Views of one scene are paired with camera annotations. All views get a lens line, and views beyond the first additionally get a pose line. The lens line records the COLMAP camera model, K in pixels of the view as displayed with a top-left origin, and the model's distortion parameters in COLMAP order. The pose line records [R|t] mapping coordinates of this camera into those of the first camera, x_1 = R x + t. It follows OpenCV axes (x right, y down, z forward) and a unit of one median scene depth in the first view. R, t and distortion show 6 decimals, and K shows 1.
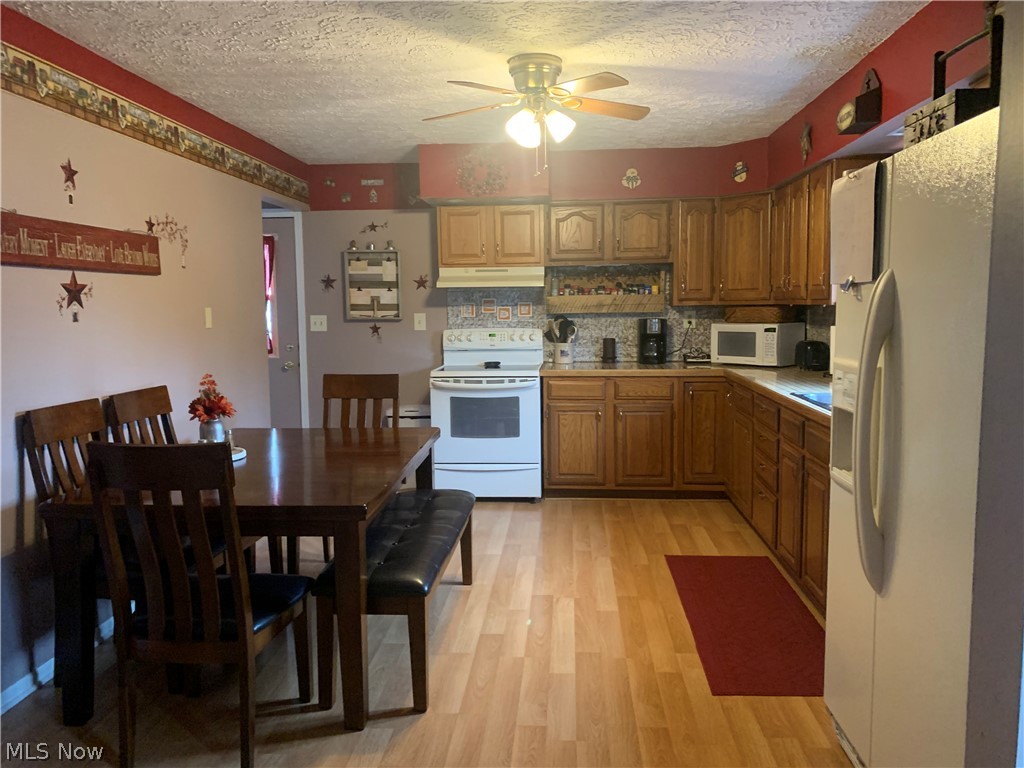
lens RADIAL K [[791.1, 0, 512.4], [0, 791.1, 380.9], [0, 0, 1]] dist [0.011632, 0.002998]
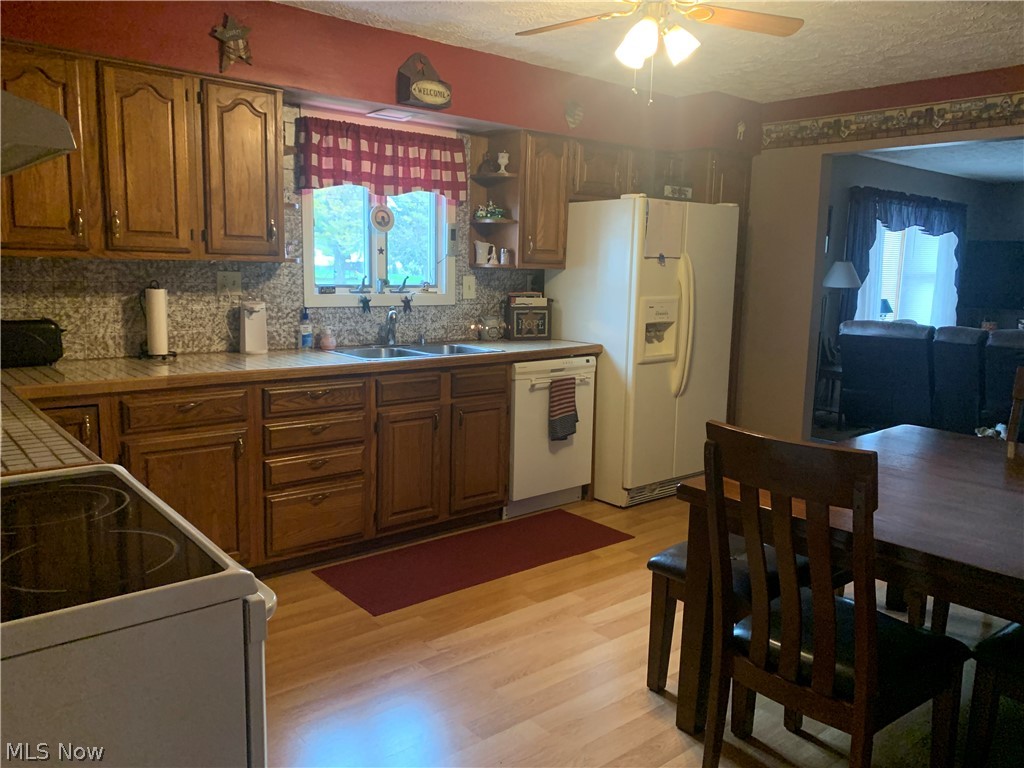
lens RADIAL K [[791.1, 0, 511.6], [0, 791.1, 382.9], [0, 0, 1]] dist [0.011632, 0.002998]
pose [[-0.702248, -0.108668, 0.703590, -0.427902], [0.060534, 0.975589, 0.211096, -0.145994], [-0.709354, 0.190833, -0.678527, 1.559719]]
